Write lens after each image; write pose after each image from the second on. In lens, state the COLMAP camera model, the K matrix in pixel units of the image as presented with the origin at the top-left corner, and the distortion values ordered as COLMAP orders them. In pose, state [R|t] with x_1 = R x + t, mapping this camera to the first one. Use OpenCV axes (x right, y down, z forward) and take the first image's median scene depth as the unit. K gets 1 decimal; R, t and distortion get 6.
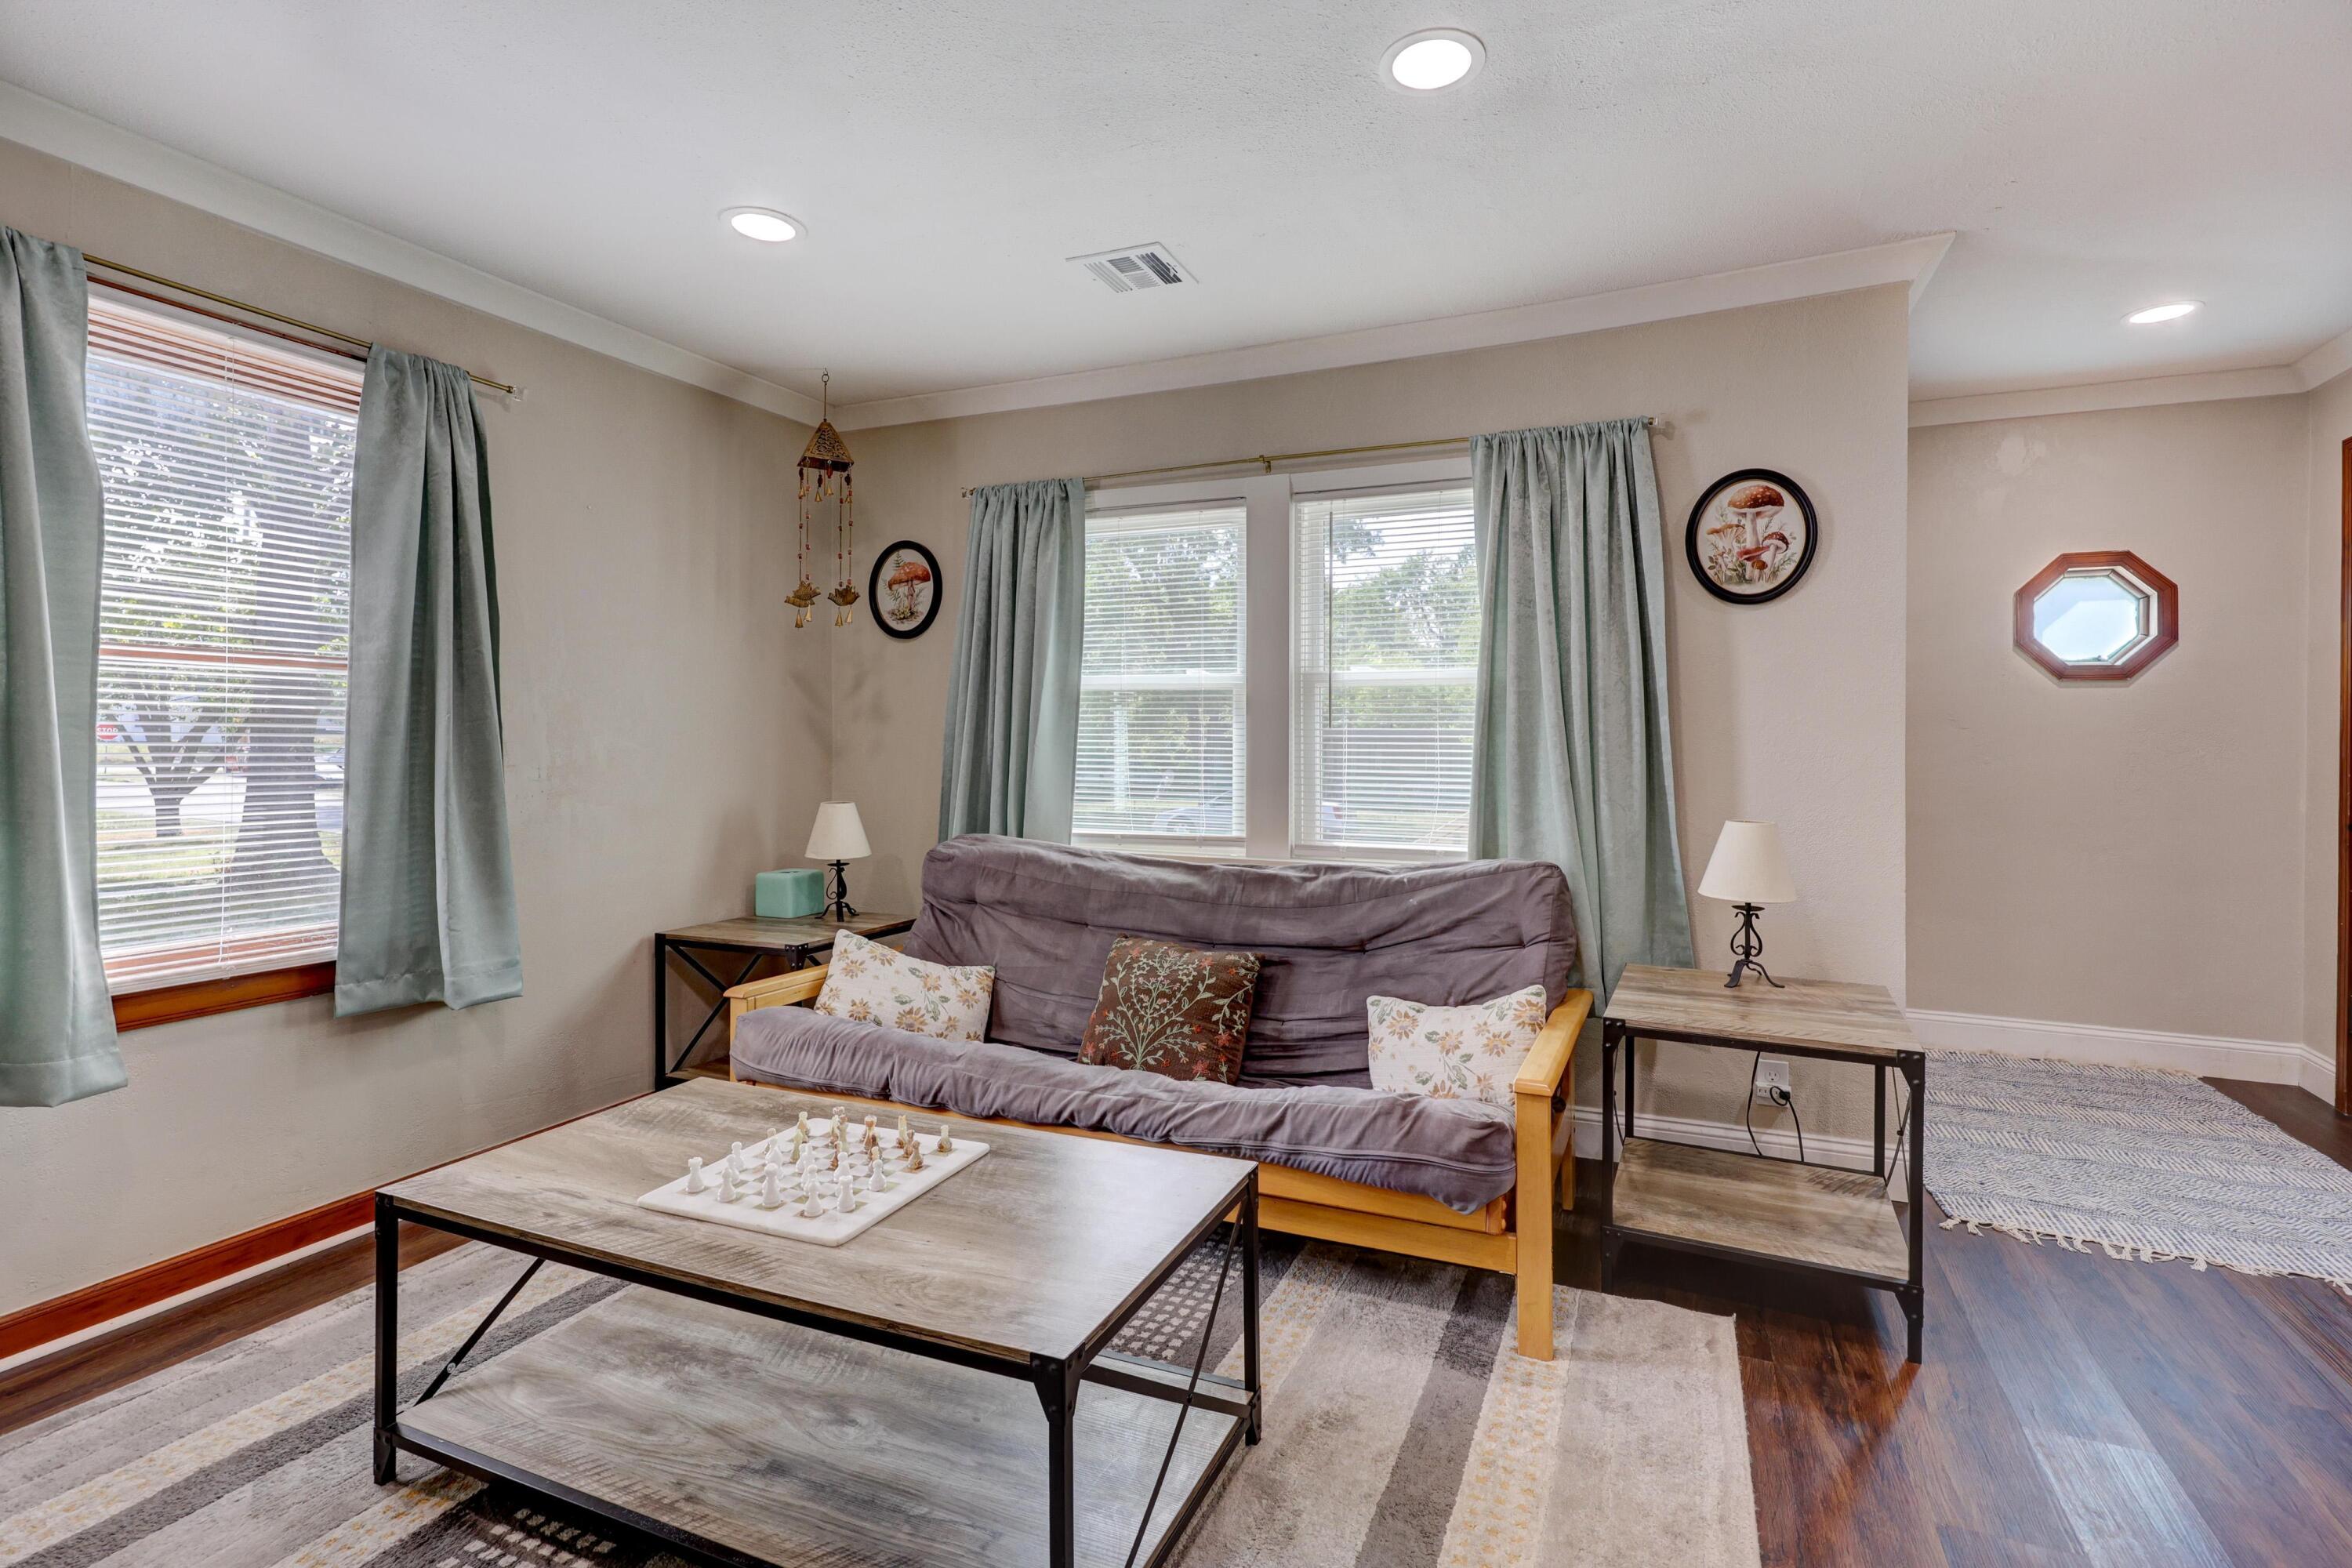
lens RADIAL K [[1058.4, 0, 1216.4], [0, 1058.4, 749.3], [0, 0, 1]] dist [-0.006321, 0.001517]
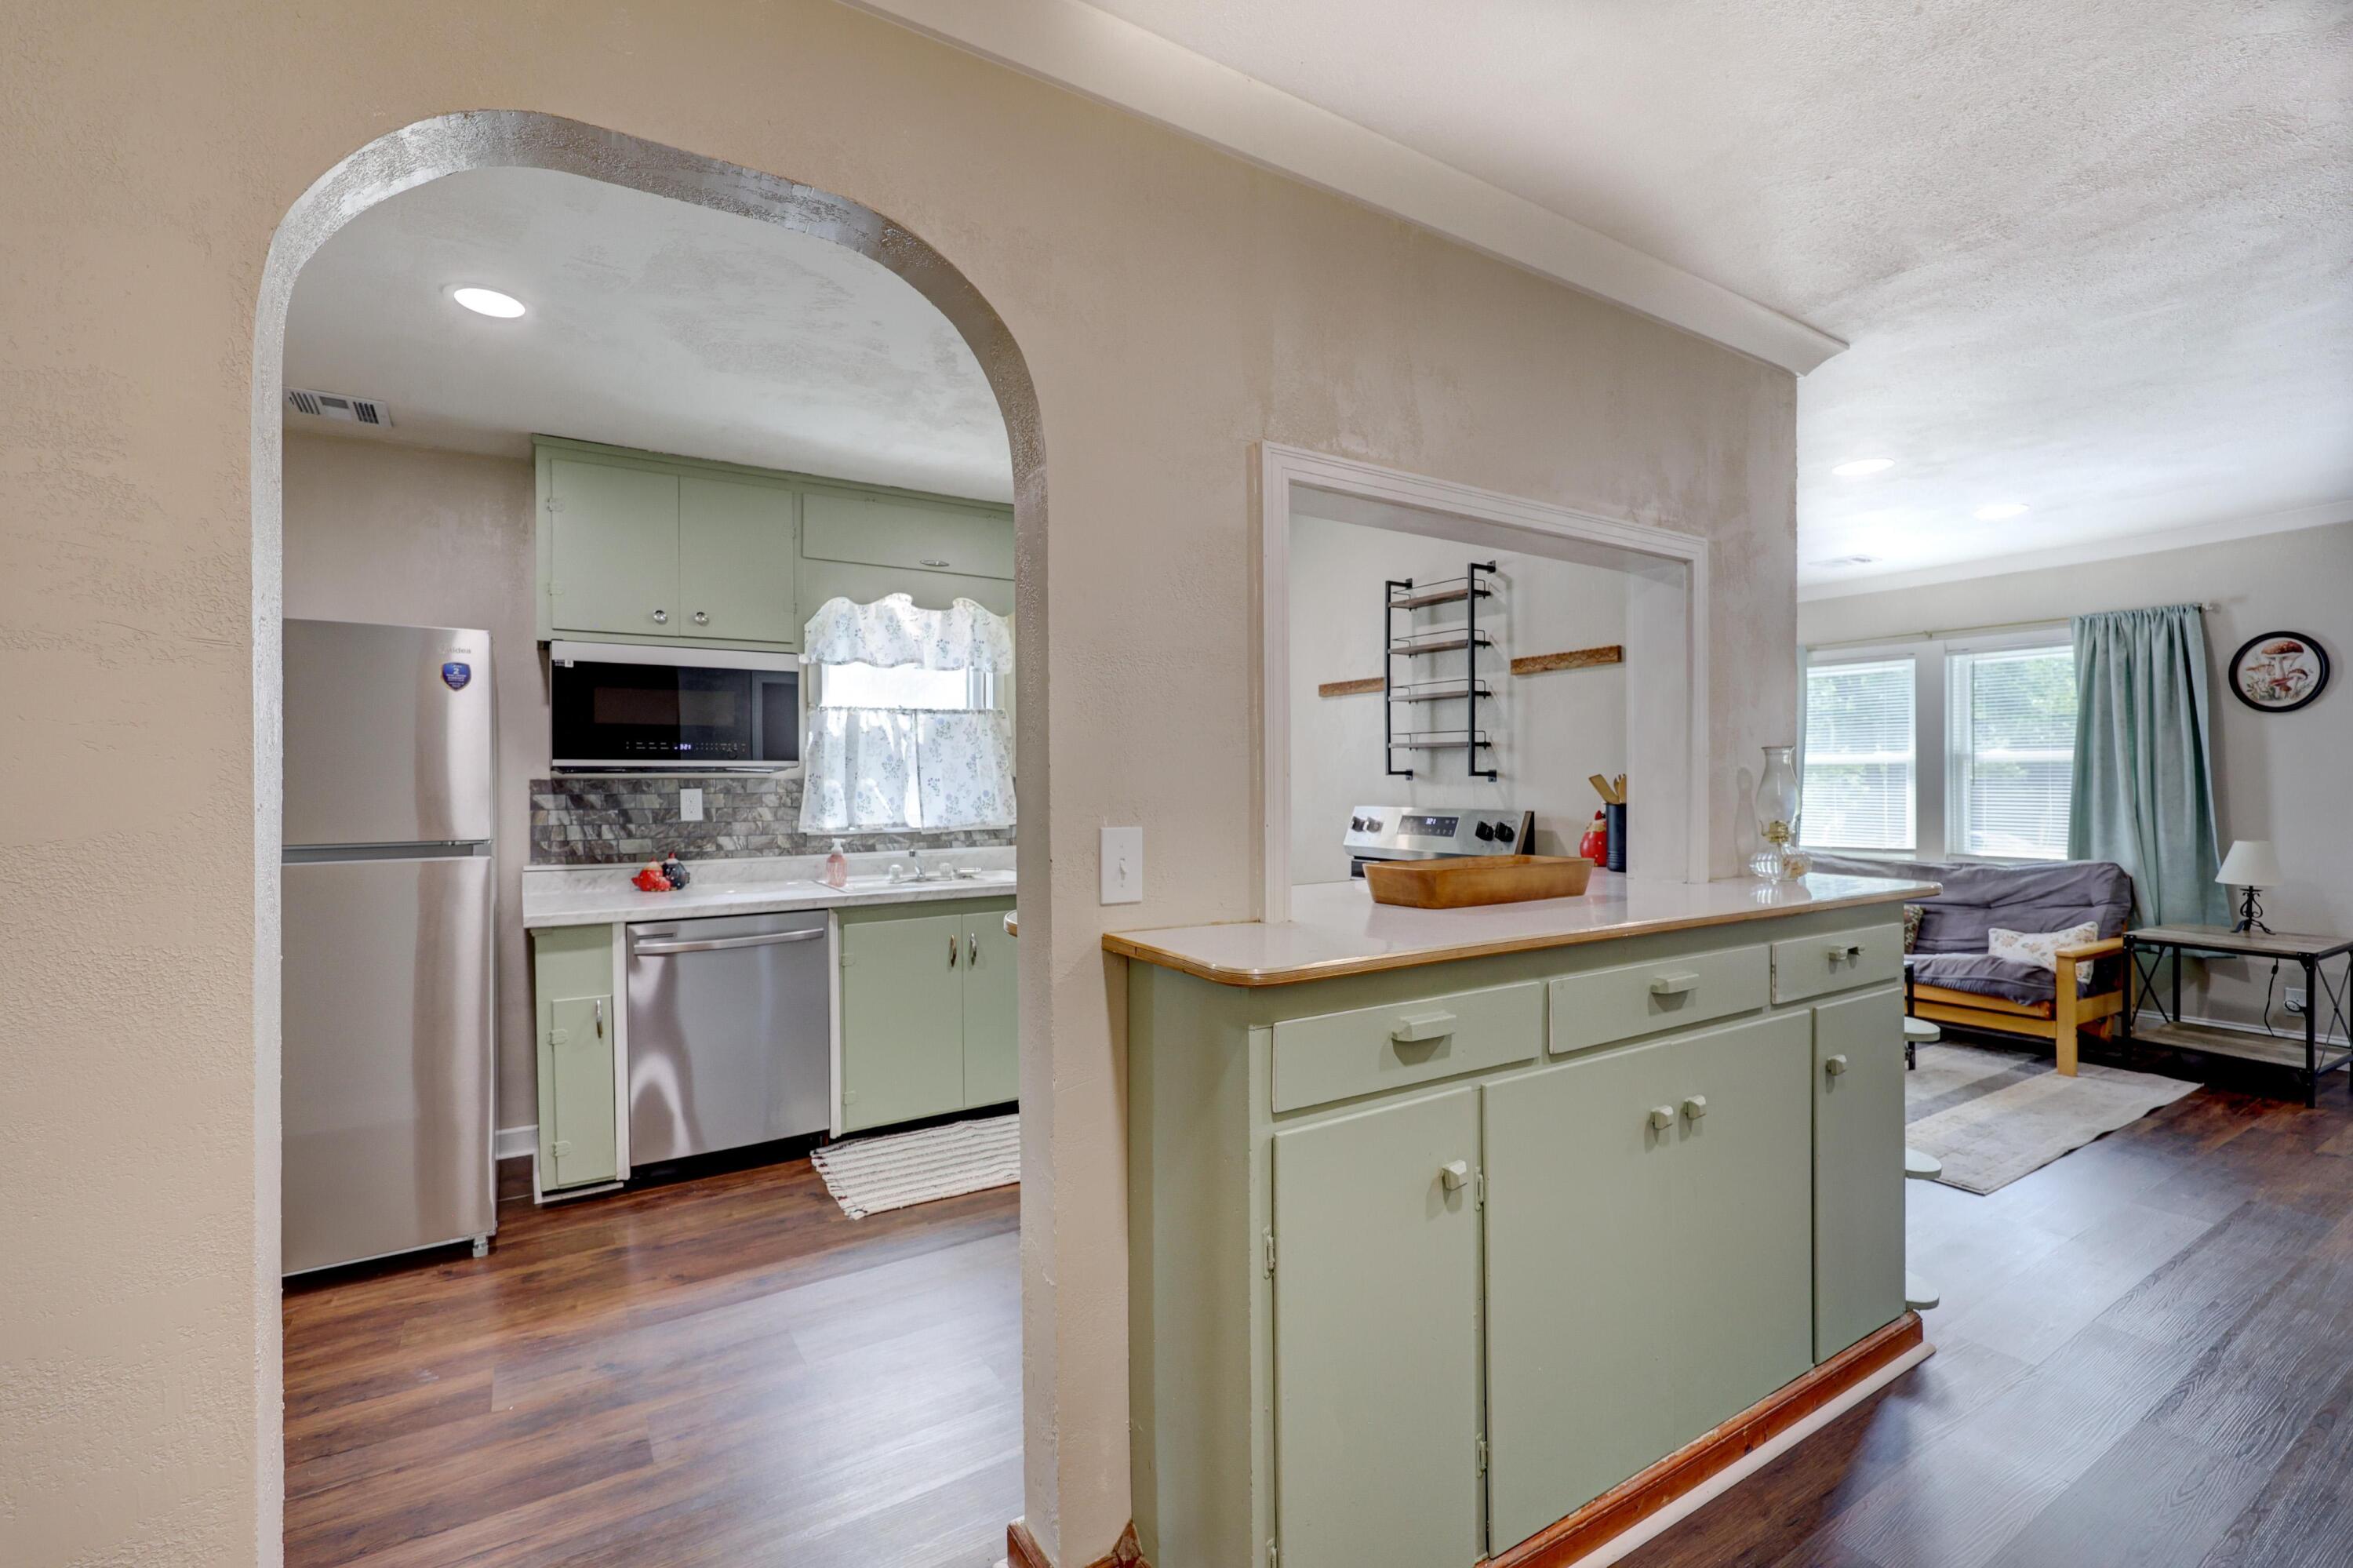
lens RADIAL K [[1058.9, 0, 1169.5], [0, 1058.9, 777.0], [0, 0, 1]] dist [-0.006321, 0.001517]
pose [[0.799801, -0.012147, -0.600142, 0.101492], [0.008784, 0.999925, -0.008533, -0.036306], [0.600201, 0.001553, 0.799848, -1.359578]]
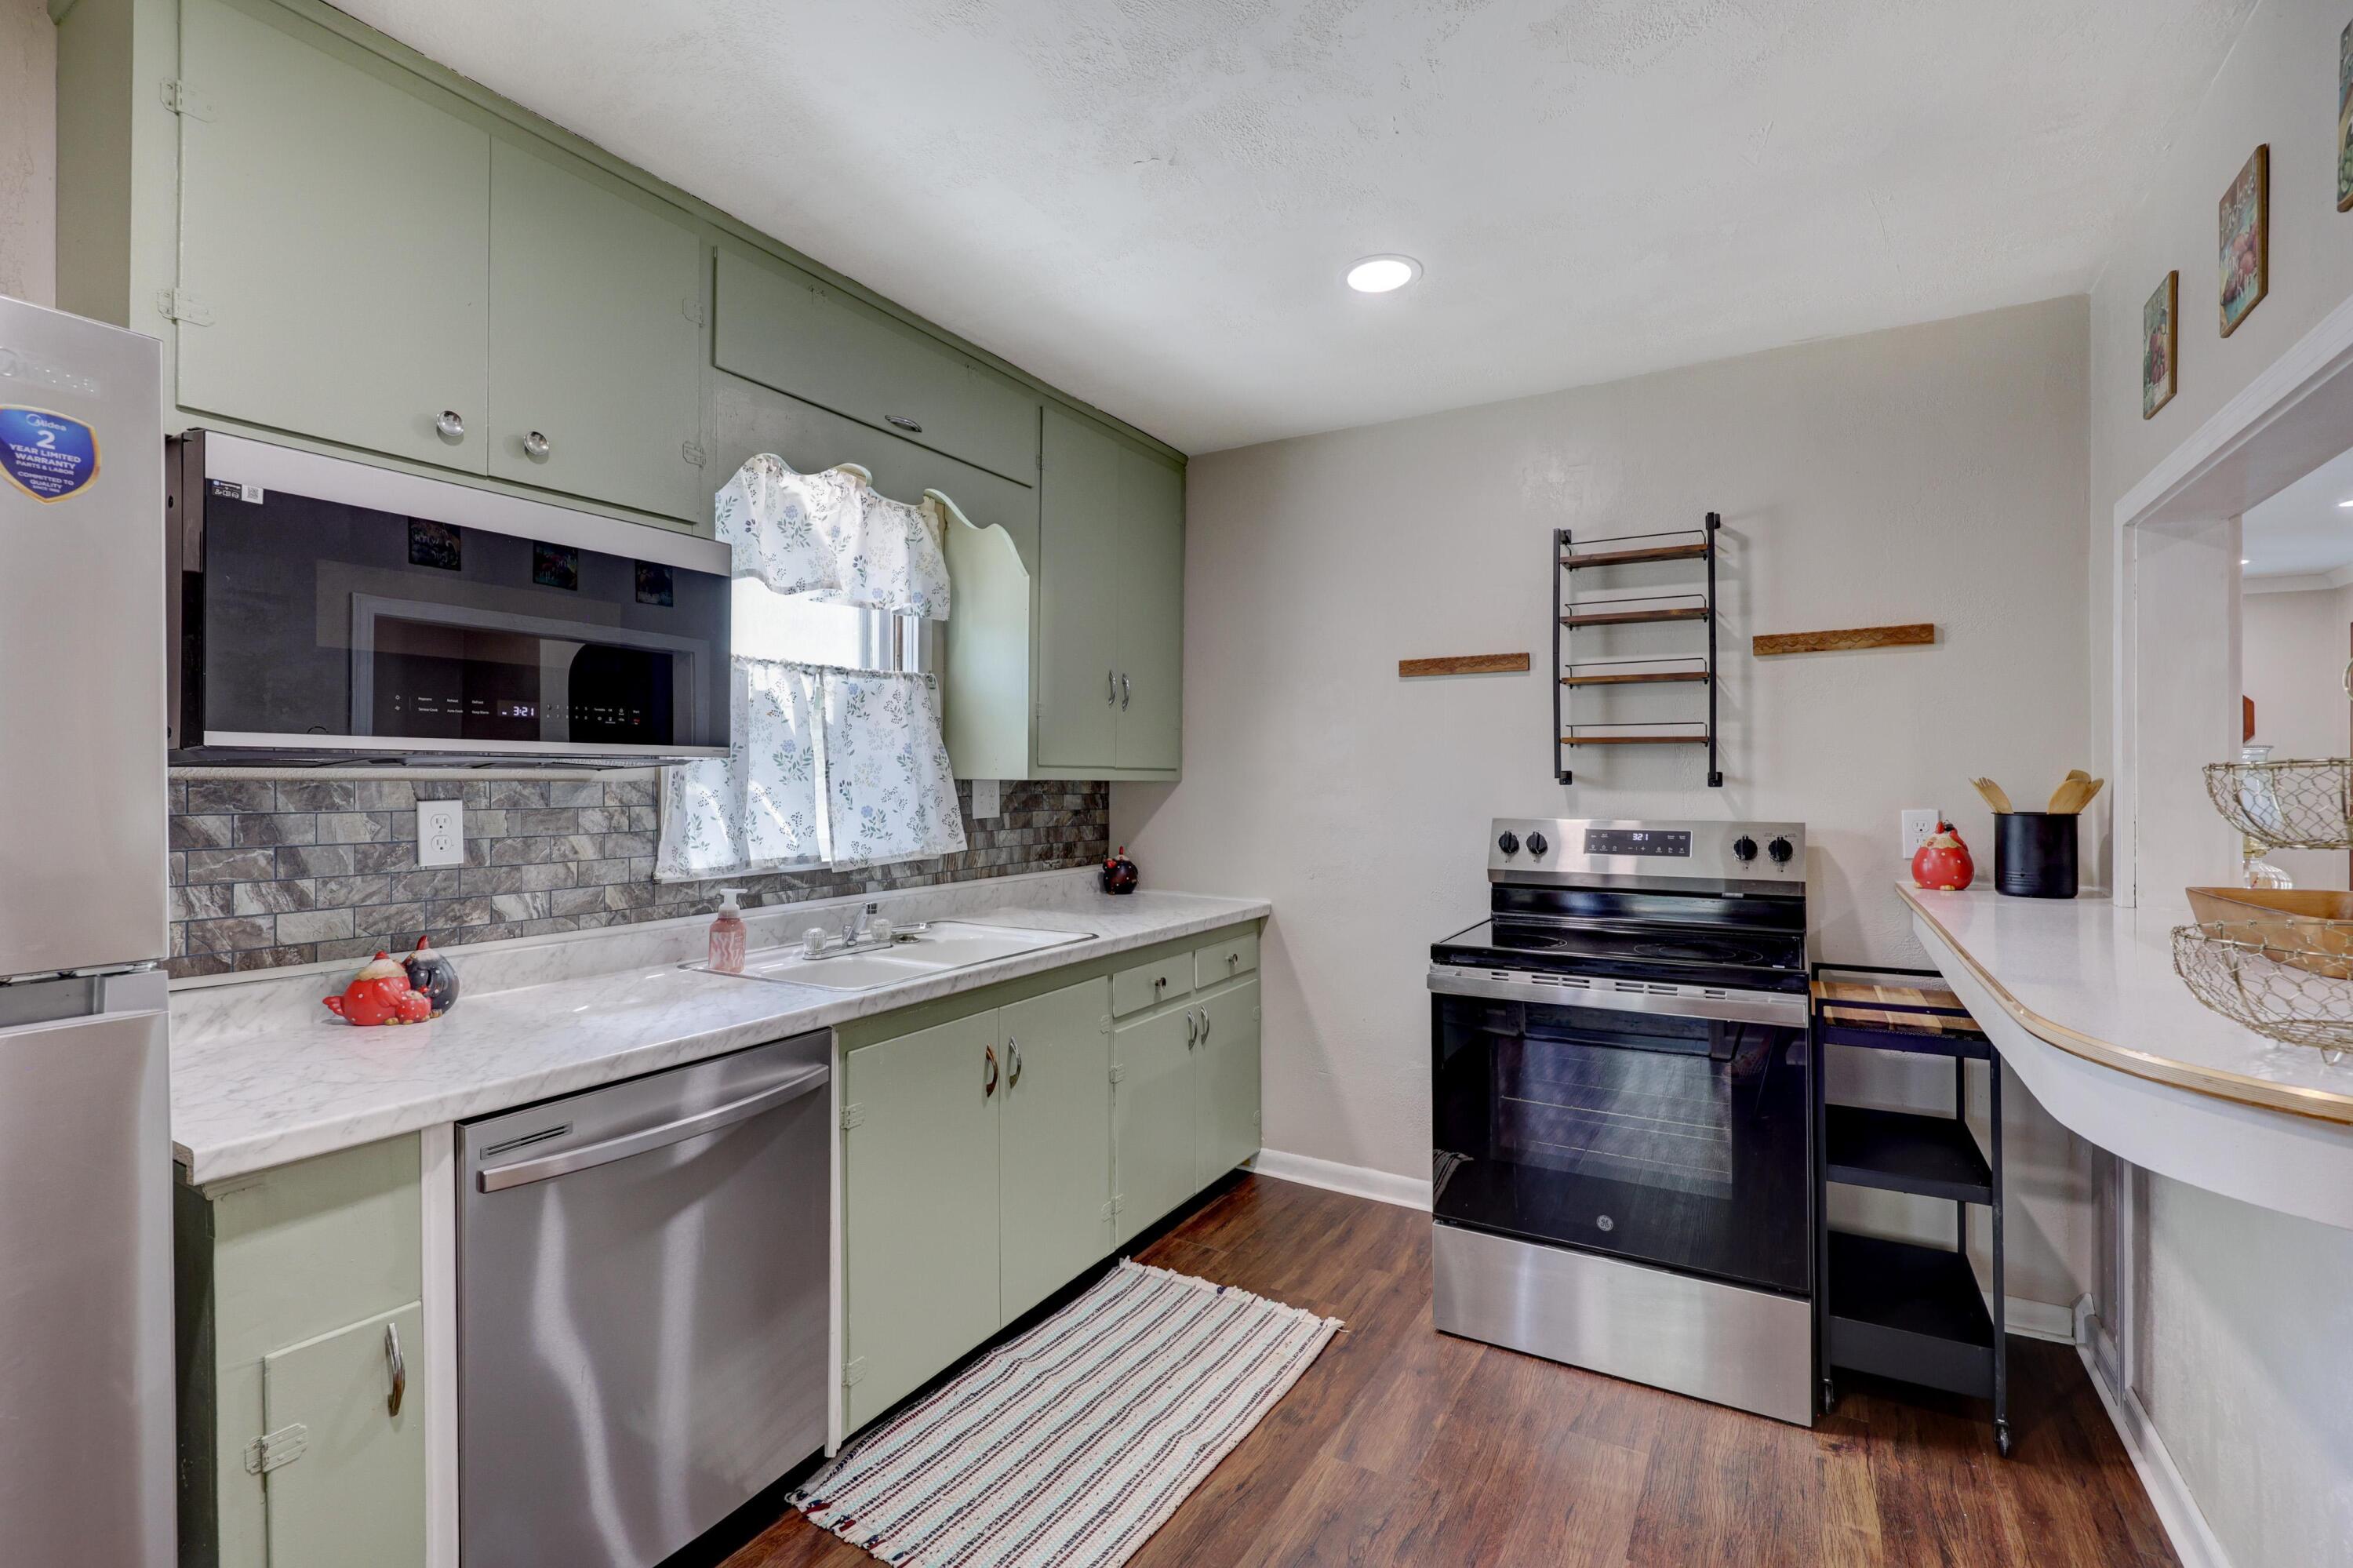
lens RADIAL K [[1058.9, 0, 1149.4], [0, 1058.9, 784.6], [0, 0, 1]] dist [-0.006321, 0.001517]
pose [[0.989067, -0.010808, -0.147071, -0.730900], [0.009868, 0.999926, -0.007115, -0.038543], [0.147137, 0.005586, 0.989100, -1.210935]]
